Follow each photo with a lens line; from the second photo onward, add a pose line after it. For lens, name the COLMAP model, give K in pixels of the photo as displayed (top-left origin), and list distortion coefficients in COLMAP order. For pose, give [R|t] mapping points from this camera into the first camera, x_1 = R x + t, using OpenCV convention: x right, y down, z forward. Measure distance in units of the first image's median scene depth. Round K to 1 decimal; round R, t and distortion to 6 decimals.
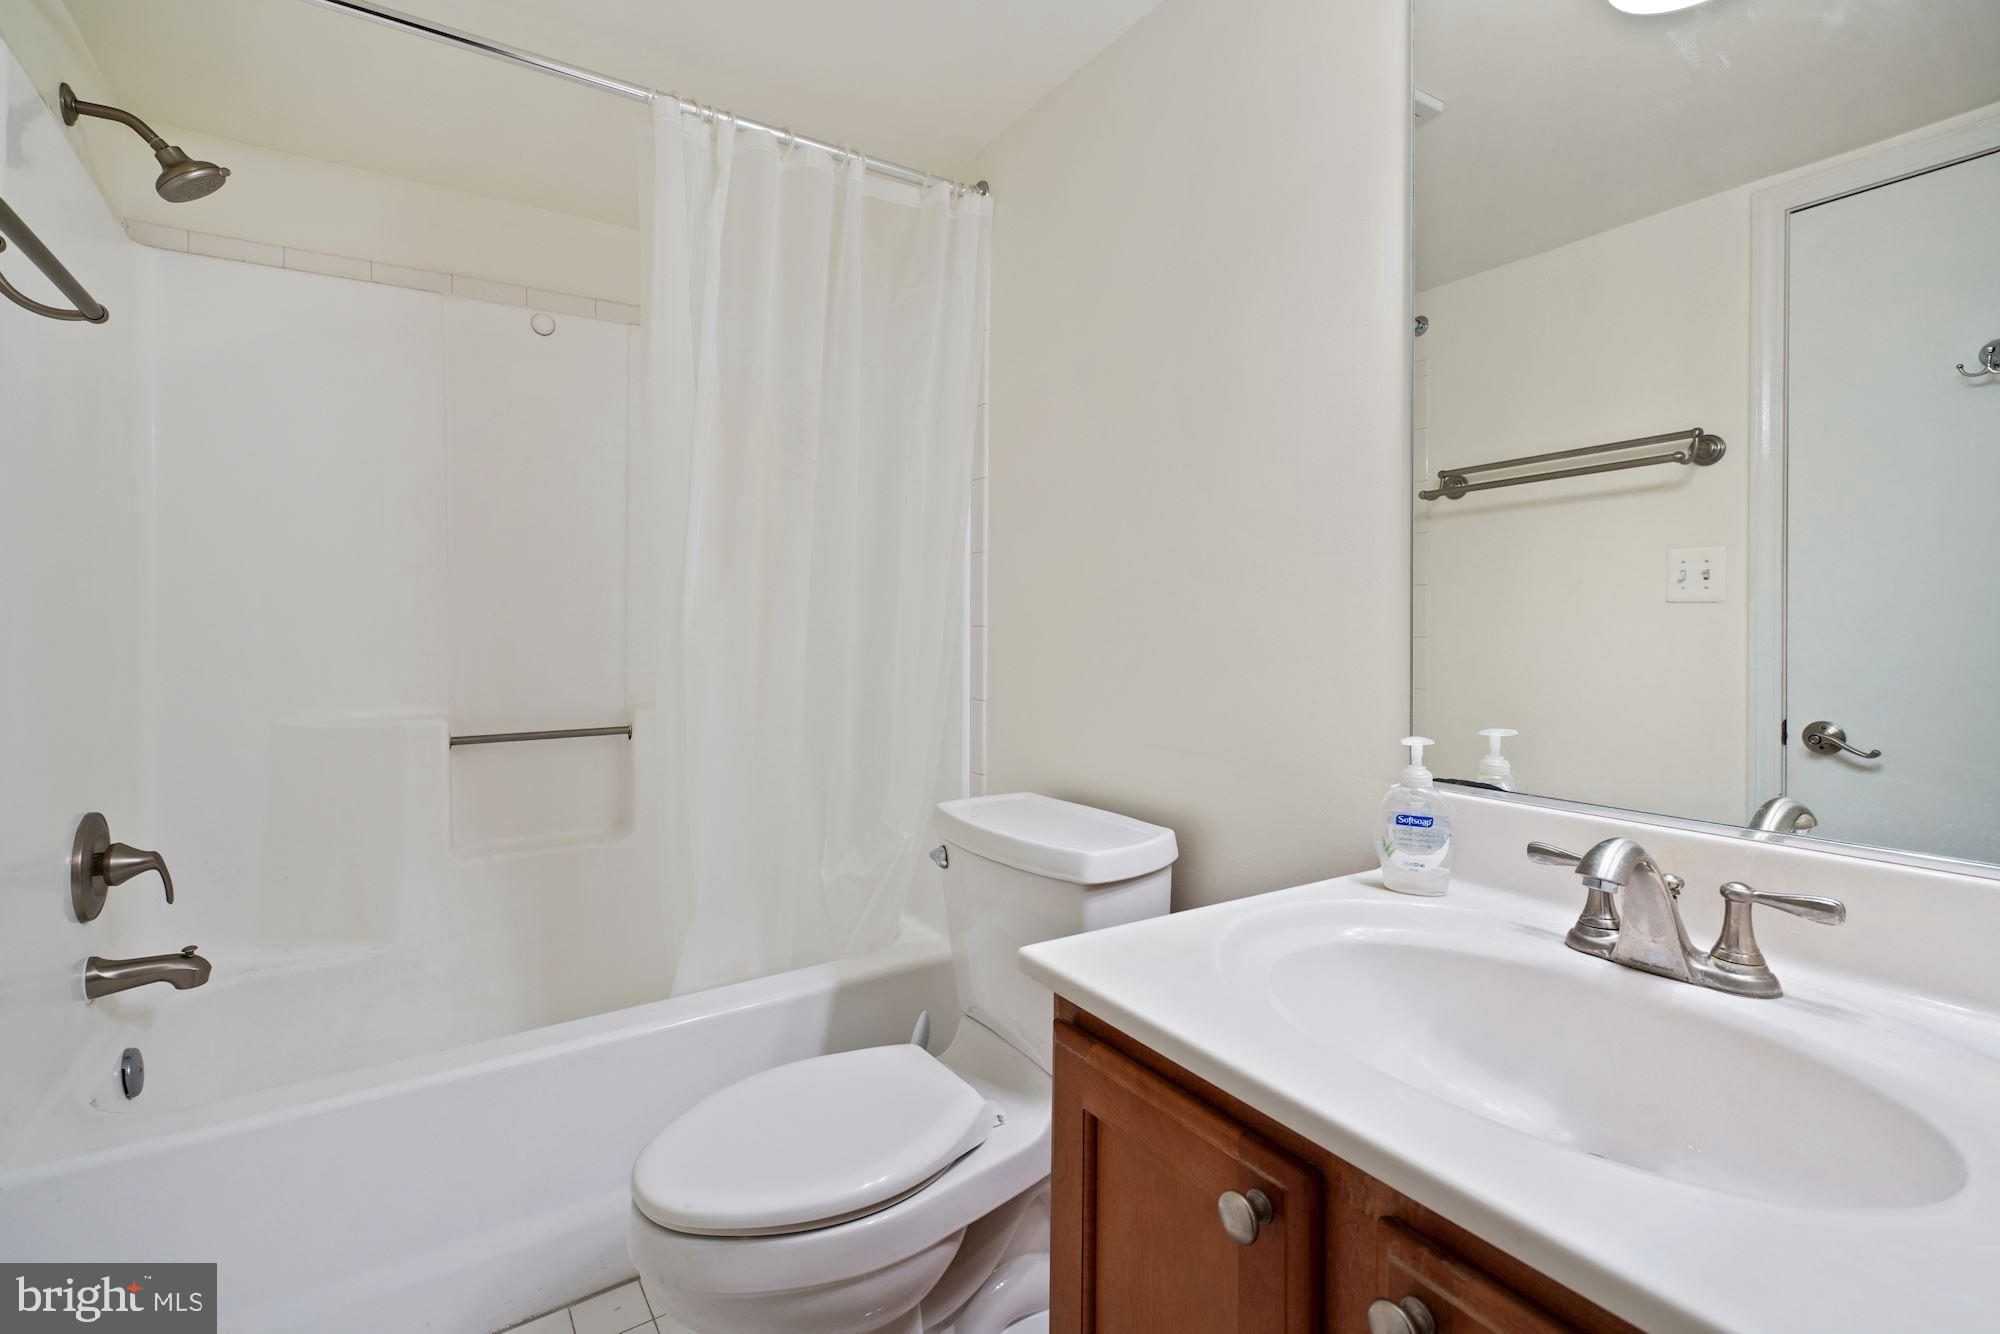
lens RADIAL K [[920.0, 0, 994.0], [0, 920.0, 662.2], [0, 0, 1]] dist [-0.001925, 0.000492]
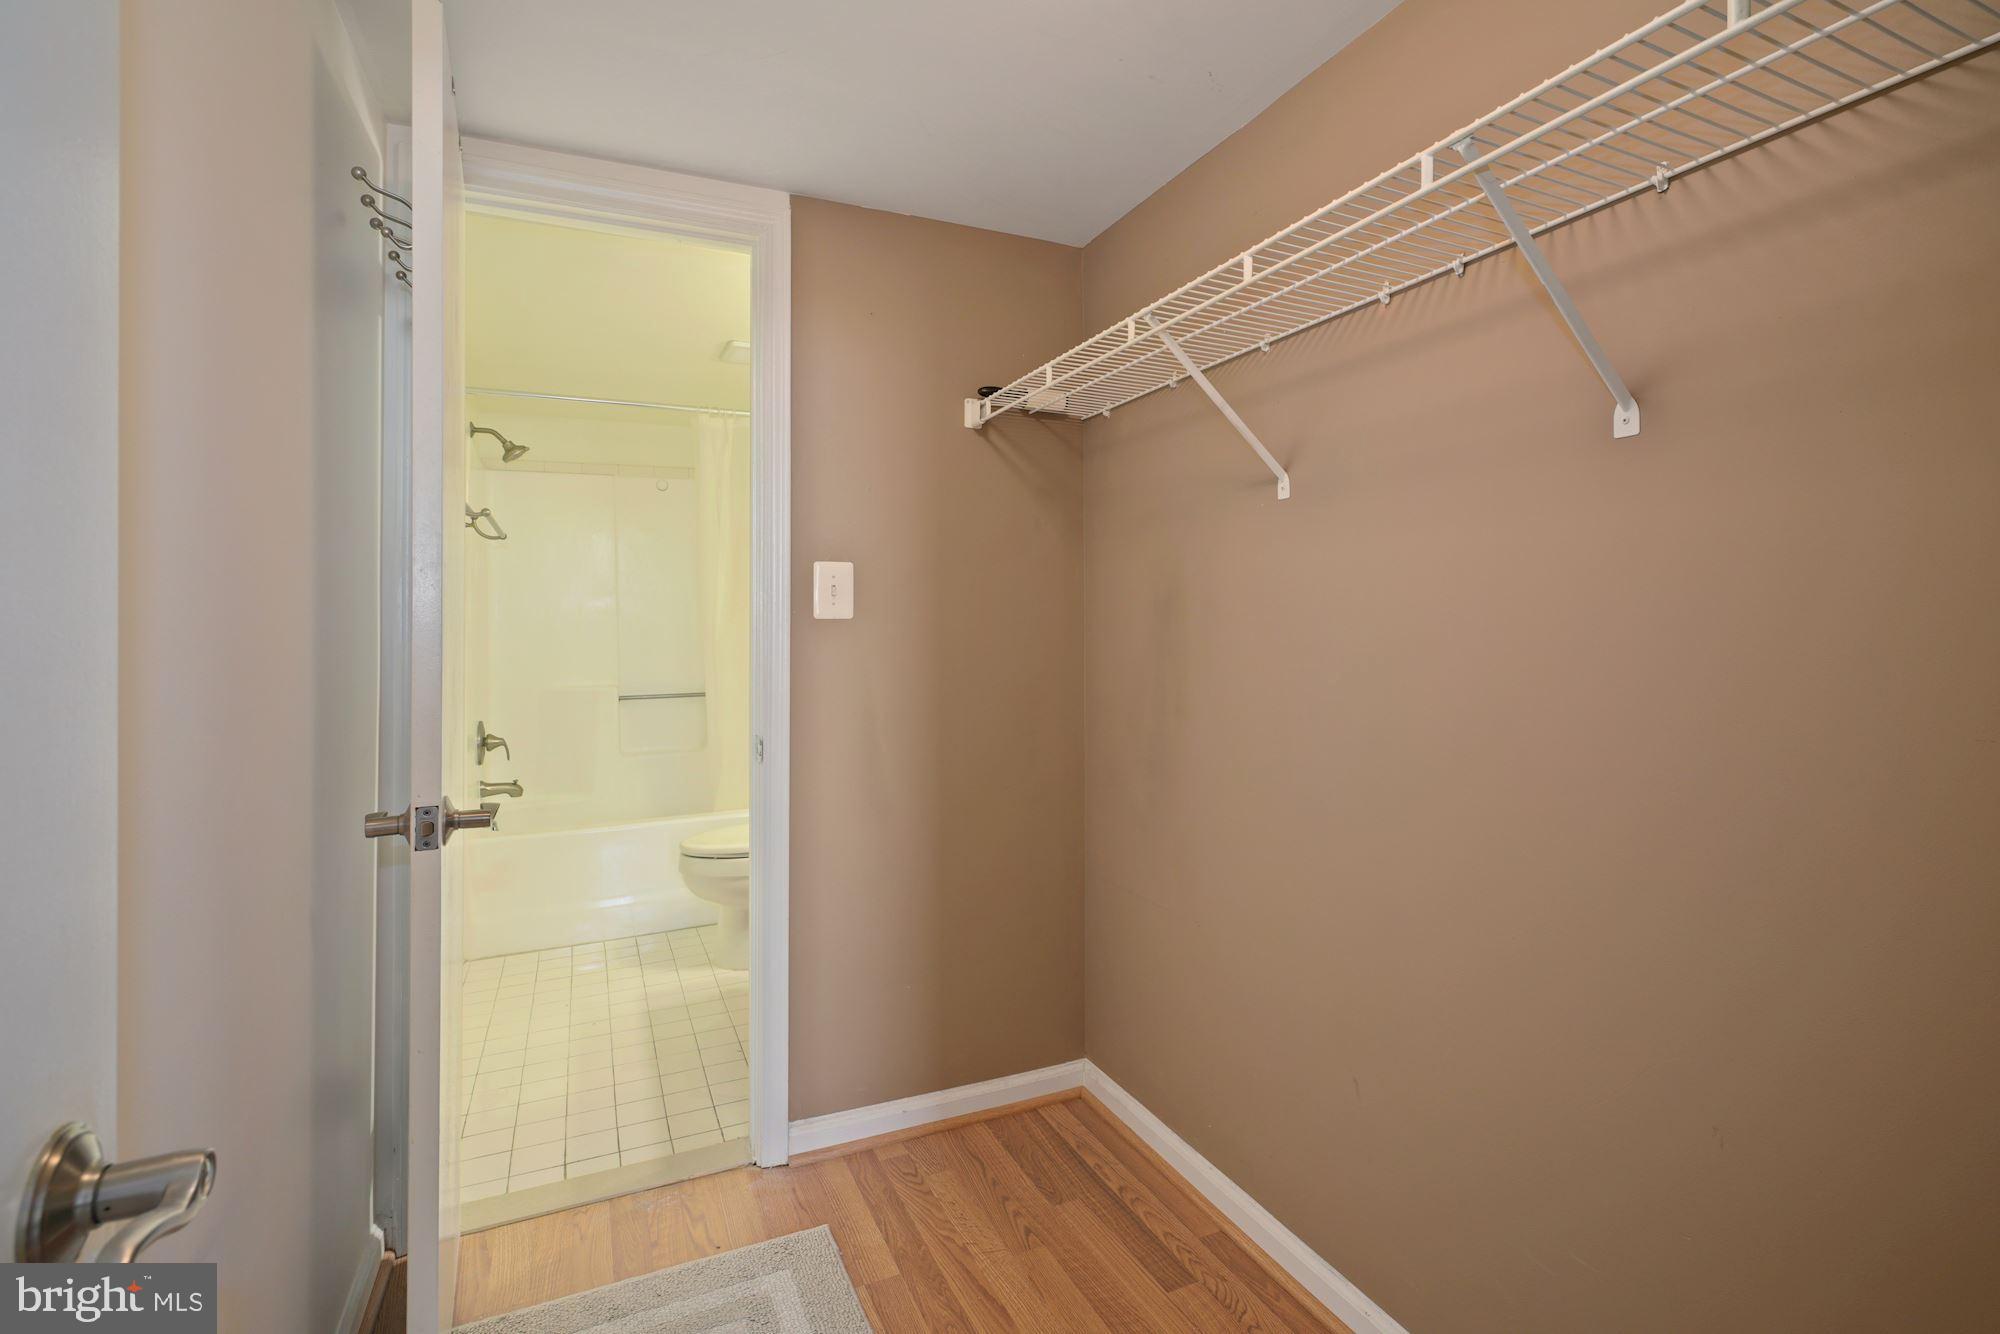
lens RADIAL K [[920.0, 0, 992.5], [0, 920.0, 664.9], [0, 0, 1]] dist [-0.001925, 0.000492]
pose [[0.989206, 0.000009, -0.146533, 0.688880], [0.000846, 0.999983, 0.005770, 0.003138], [0.146531, -0.005832, 0.989189, -1.168956]]
